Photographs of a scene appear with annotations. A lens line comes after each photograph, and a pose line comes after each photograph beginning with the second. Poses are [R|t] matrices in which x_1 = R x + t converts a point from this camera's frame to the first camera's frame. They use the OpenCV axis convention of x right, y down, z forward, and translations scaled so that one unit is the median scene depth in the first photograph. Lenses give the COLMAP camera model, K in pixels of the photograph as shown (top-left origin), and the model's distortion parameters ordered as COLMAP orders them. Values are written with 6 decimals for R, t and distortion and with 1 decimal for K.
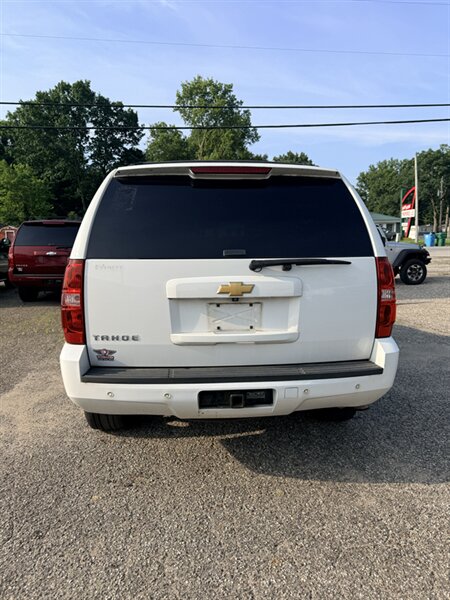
lens RADIAL K [[428.0, 0, 225.3], [0, 428.0, 305.2], [0, 0, 1]] dist [0.012929, -0.022079]
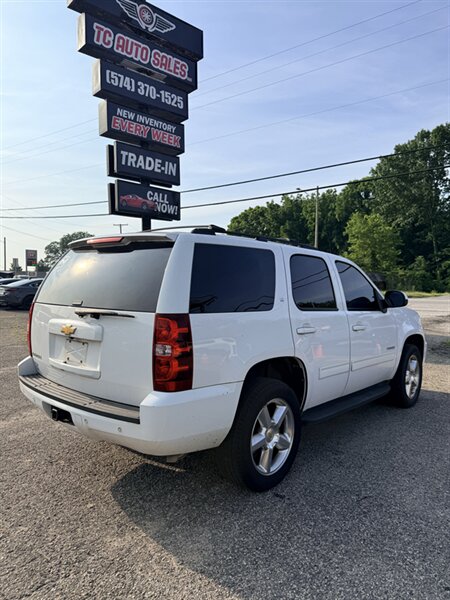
lens RADIAL K [[428.0, 0, 224.5], [0, 428.0, 305.0], [0, 0, 1]] dist [0.012929, -0.022079]
pose [[0.692214, 0.049505, -0.719993, 0.894094], [-0.122276, 0.991266, -0.049401, -0.073556], [0.711259, 0.122234, 0.692221, 0.278417]]
